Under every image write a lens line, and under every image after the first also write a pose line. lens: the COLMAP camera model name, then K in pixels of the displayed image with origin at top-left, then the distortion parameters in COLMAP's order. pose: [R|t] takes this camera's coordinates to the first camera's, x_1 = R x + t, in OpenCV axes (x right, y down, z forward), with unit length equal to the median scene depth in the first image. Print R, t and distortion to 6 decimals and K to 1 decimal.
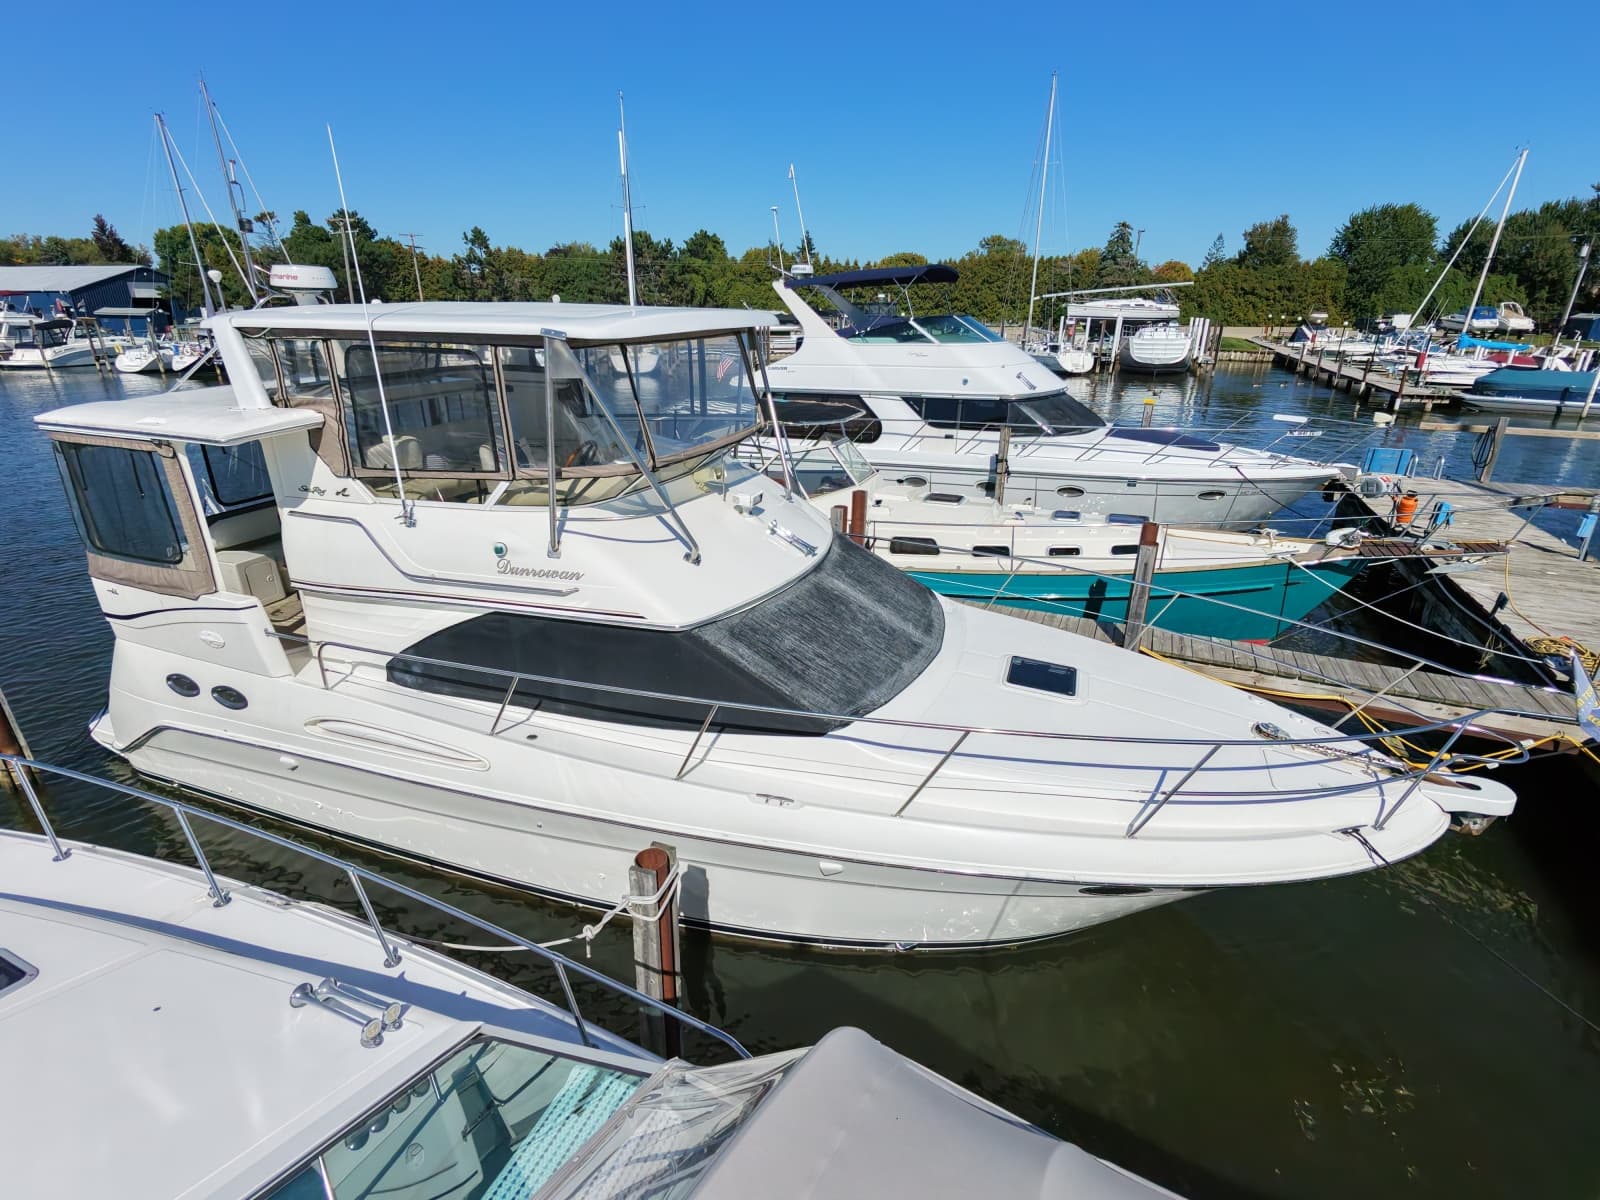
lens RADIAL K [[773.9, 0, 802.0], [0, 773.9, 598.5], [0, 0, 1]] dist [-0.000662, 0.005541]
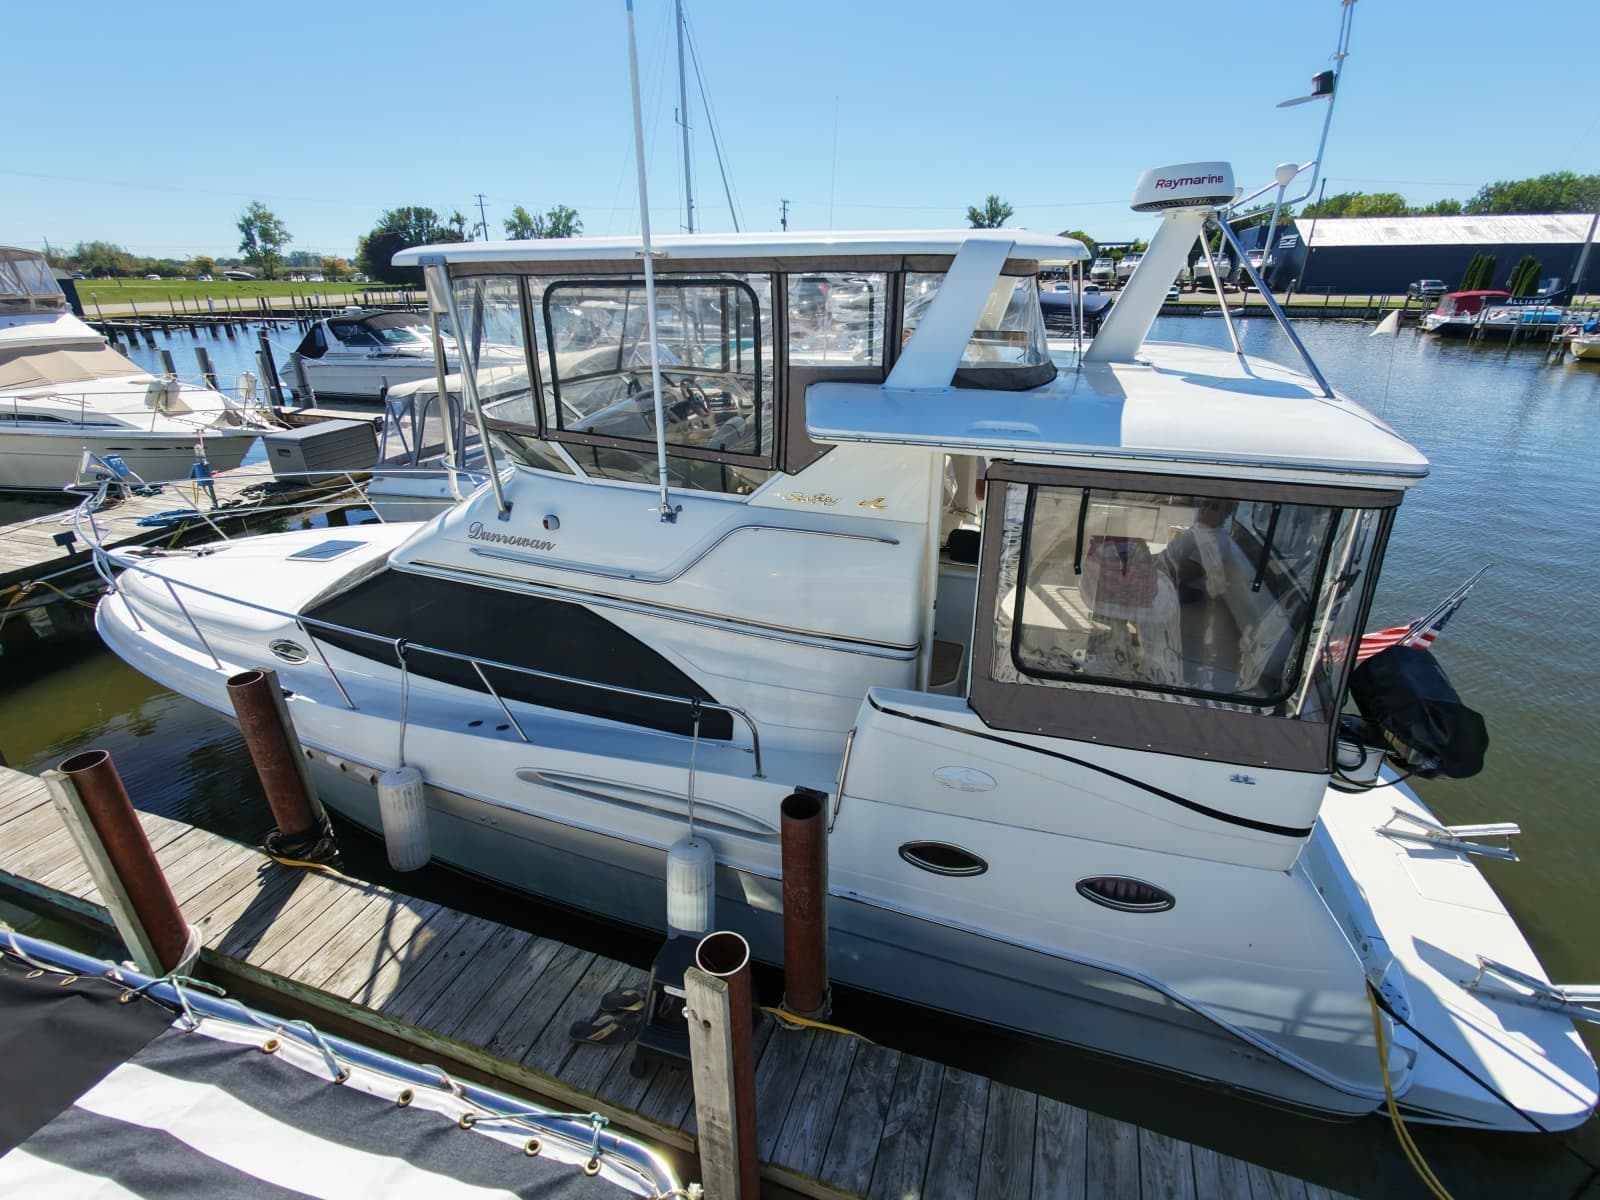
lens RADIAL K [[759.1, 0, 800.0], [0, 759.1, 600.0], [0, 0, 1]] dist [-0.001143, -0.000456]
pose [[-0.998408, 0.021431, -0.052173, -0.168107], [-0.021539, 0.710035, 0.703837, -0.300417], [0.052128, 0.703840, -0.708443, 0.819965]]
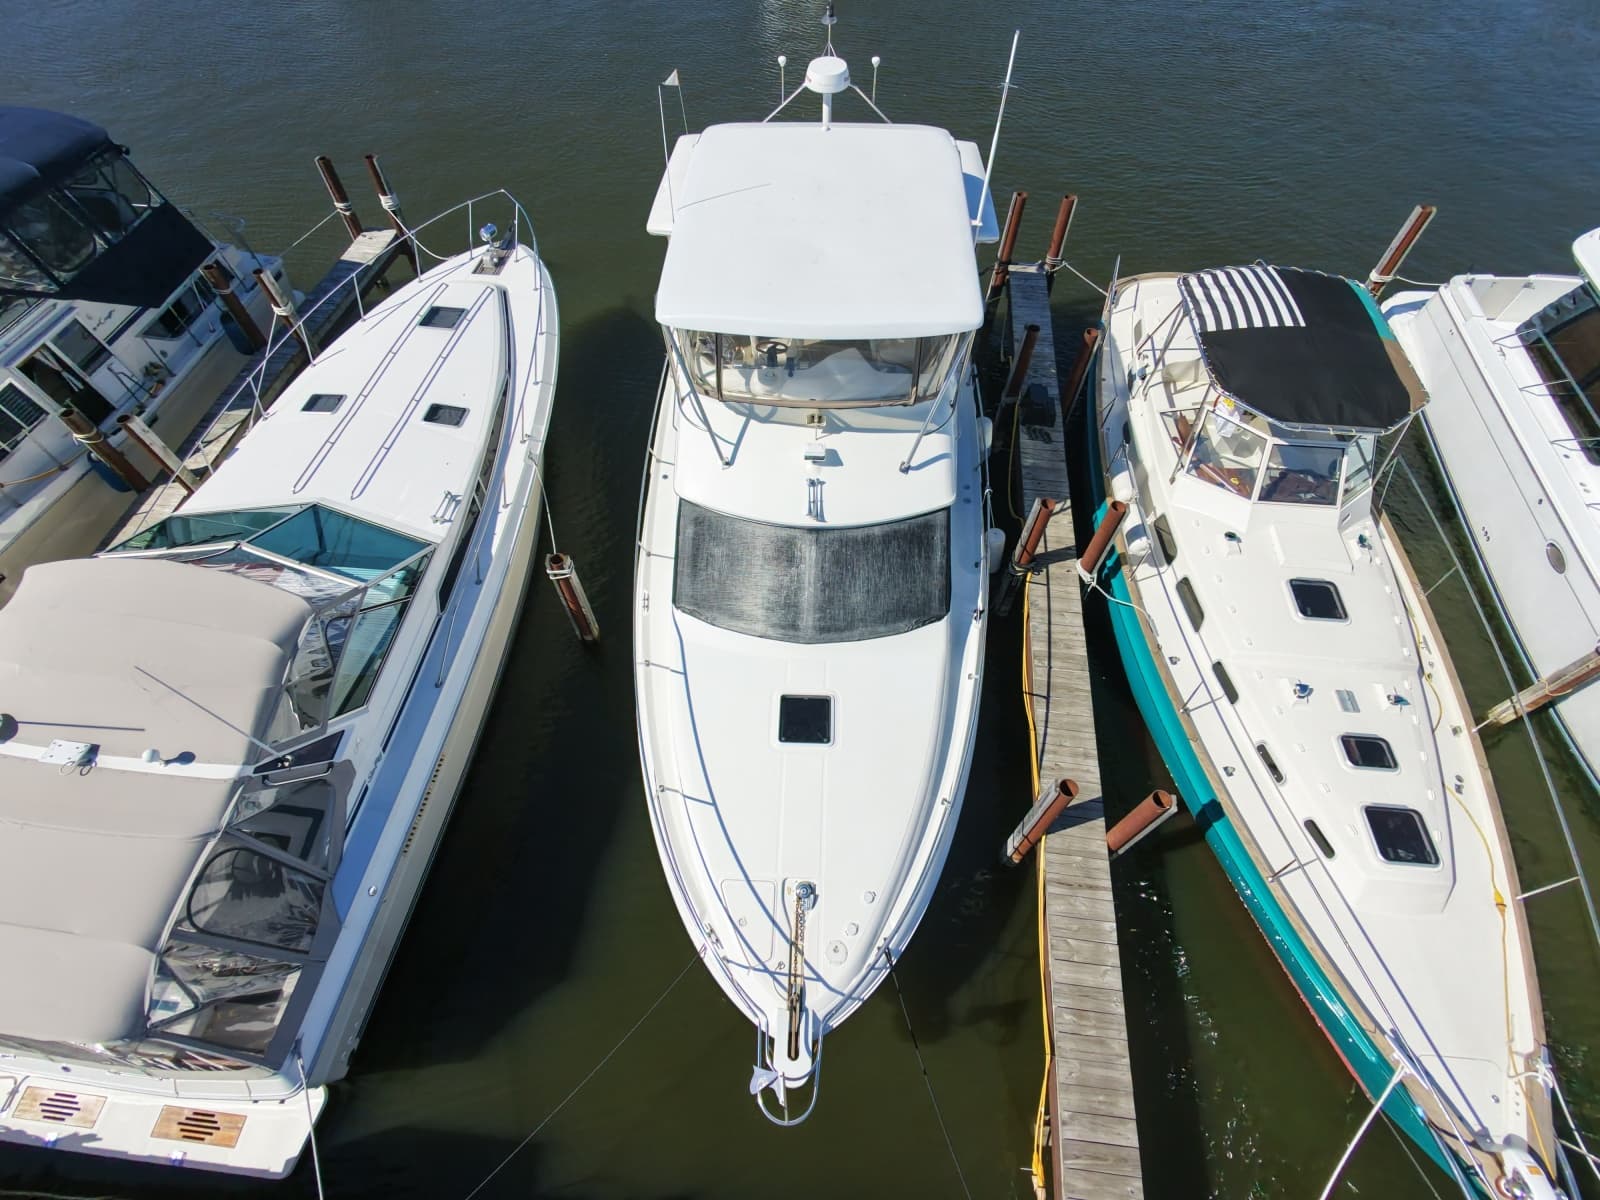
lens RADIAL K [[773.9, 0, 802.0], [0, 773.9, 598.5], [0, 0, 1]] dist [-0.000662, 0.005541]
pose [[0.304476, 0.800803, -0.515761, 0.334719], [-0.355478, 0.597880, 0.718453, -0.384966], [0.883702, -0.035410, 0.466708, 0.173104]]
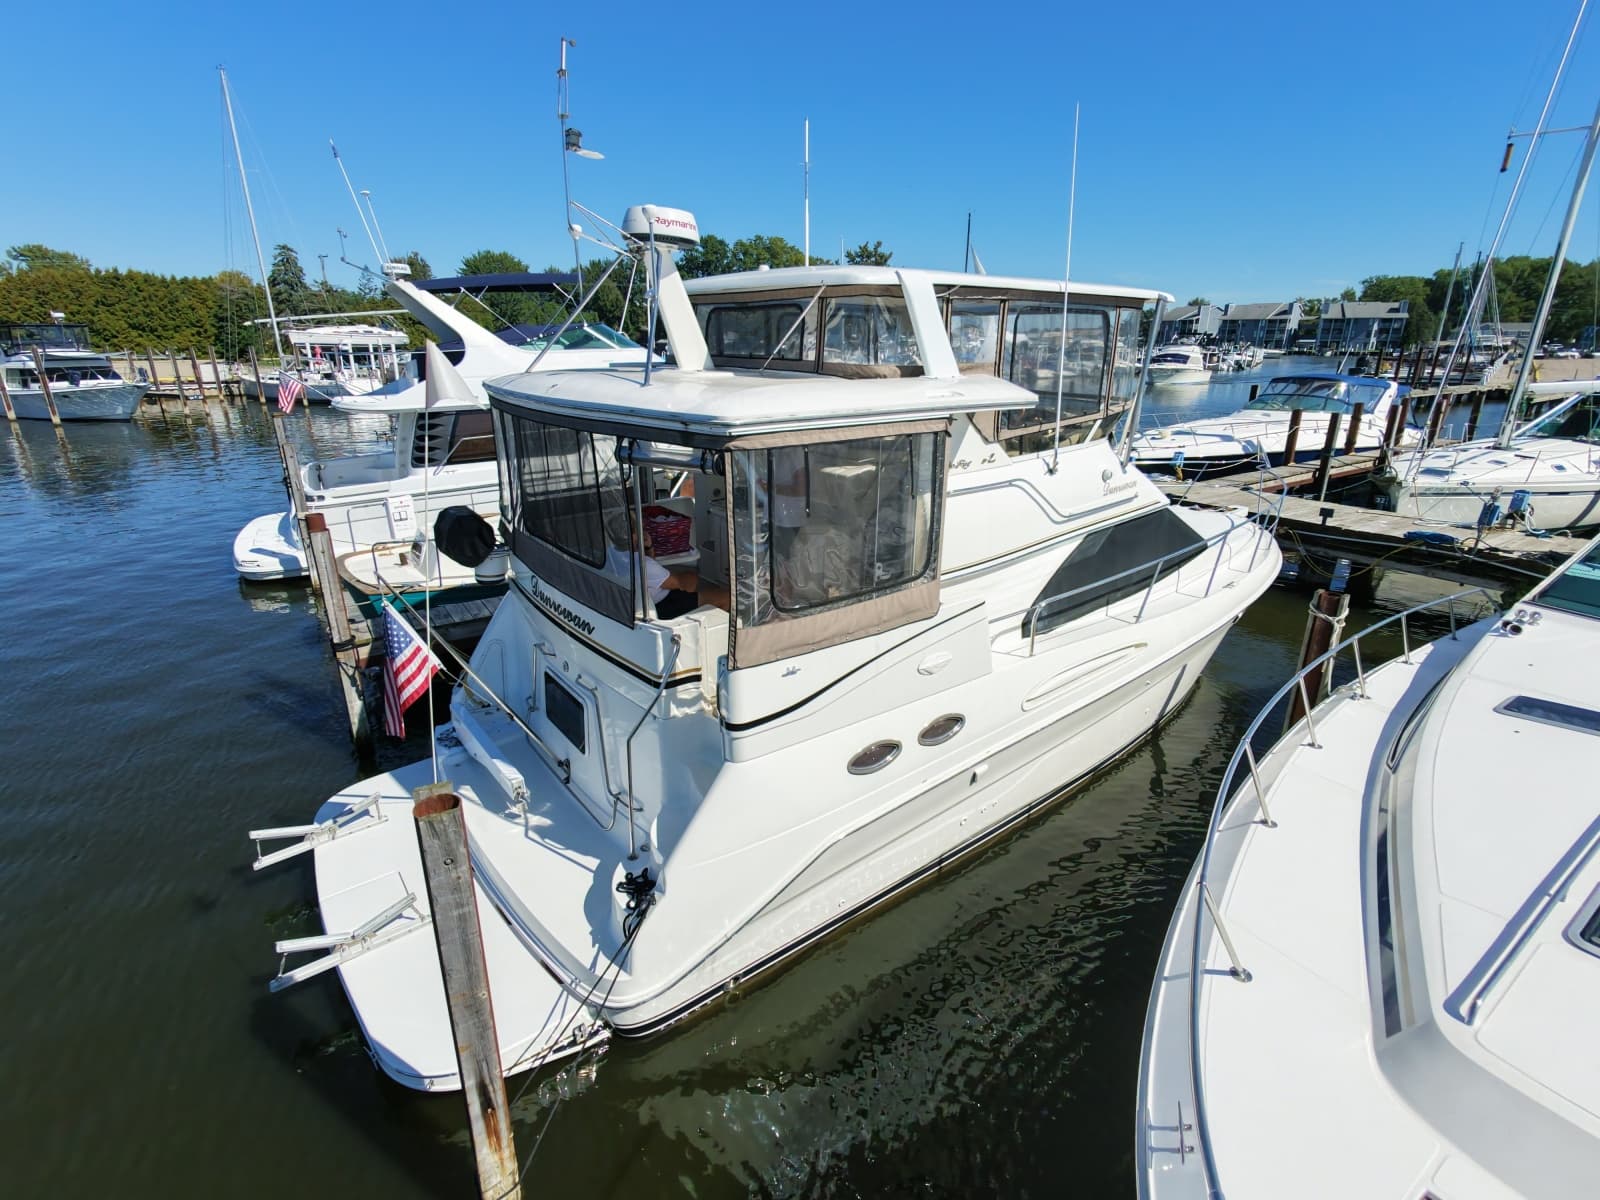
lens RADIAL K [[761.6, 0, 804.8], [0, 761.6, 596.2], [0, 0, 1]] dist [0.000802, 0.000973]
pose [[0.528400, -0.274984, 0.803229, -0.626685], [0.303023, 0.944864, 0.124130, -0.066802], [-0.793077, 0.177807, 0.582593, 0.269093]]
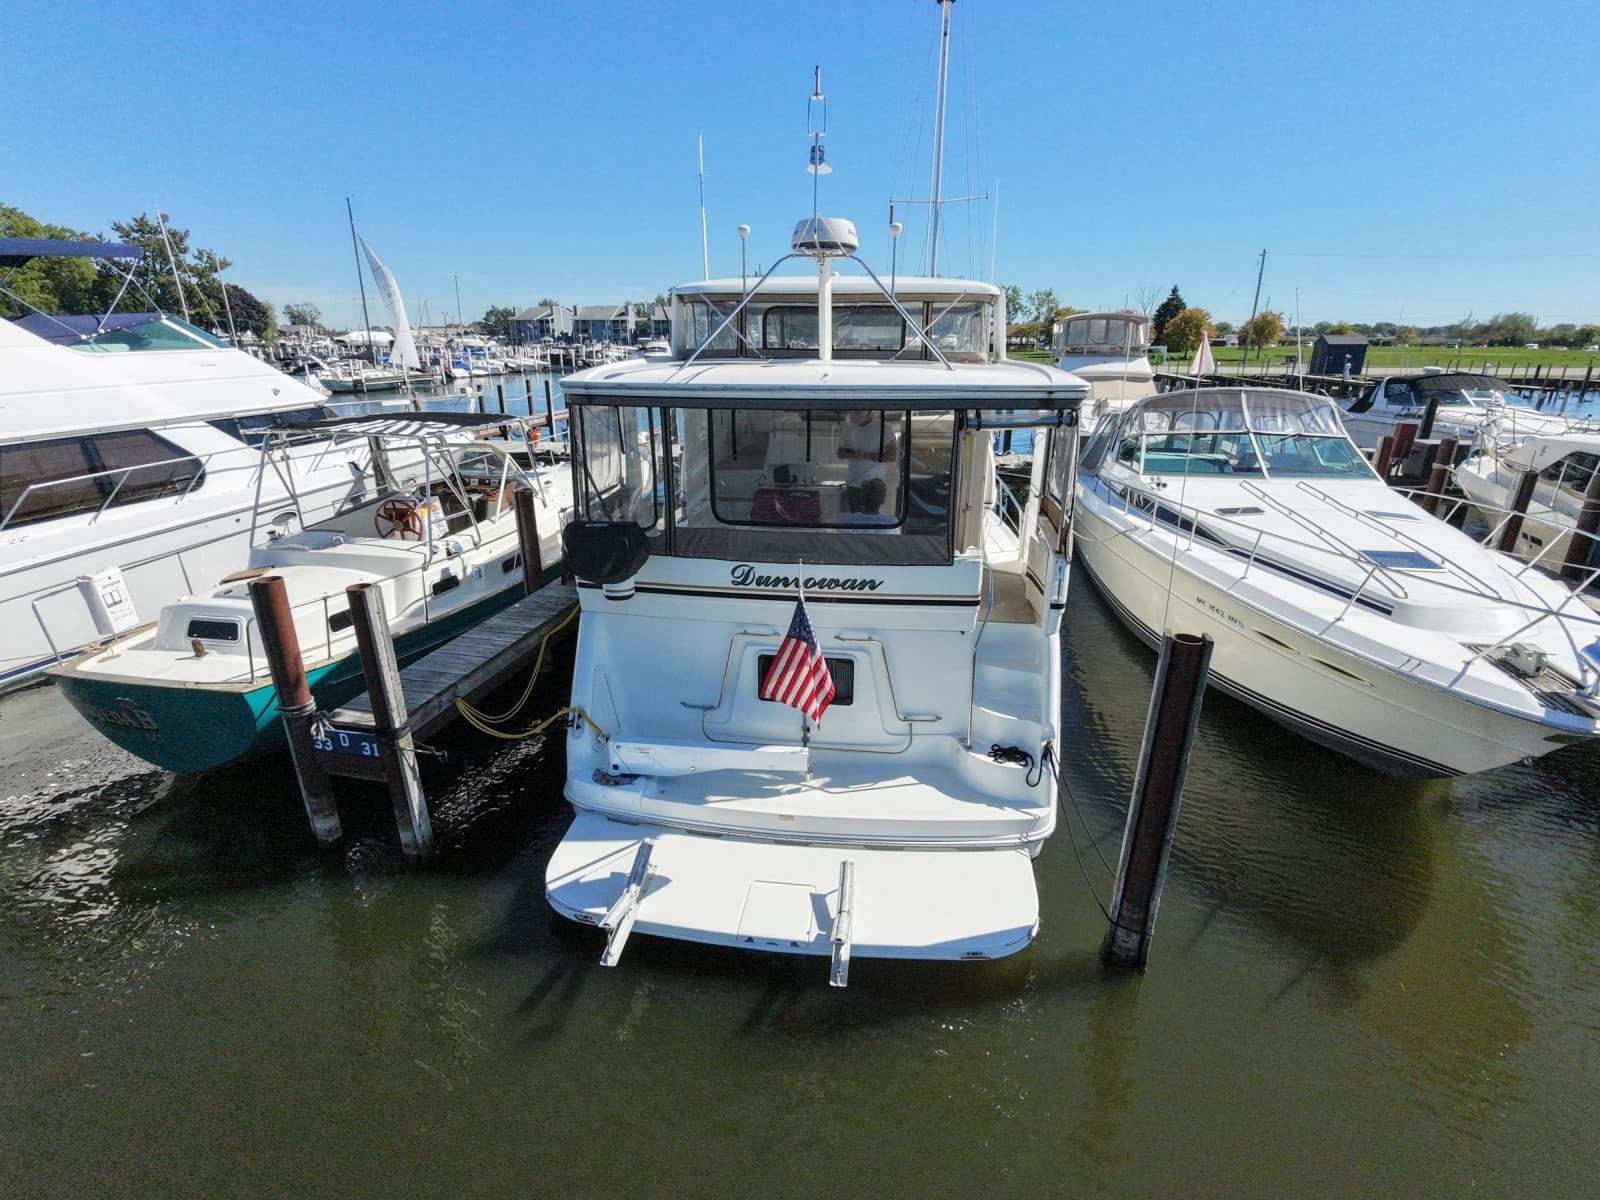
lens RADIAL K [[755.4, 0, 805.2], [0, 755.4, 600.5], [0, 0, 1]] dist [0.000631, 0.001002]
pose [[-0.216301, -0.324671, 0.920762, -0.768704], [0.348520, 0.855277, 0.383453, -0.201070], [-0.912002, 0.403845, -0.071843, 0.625686]]
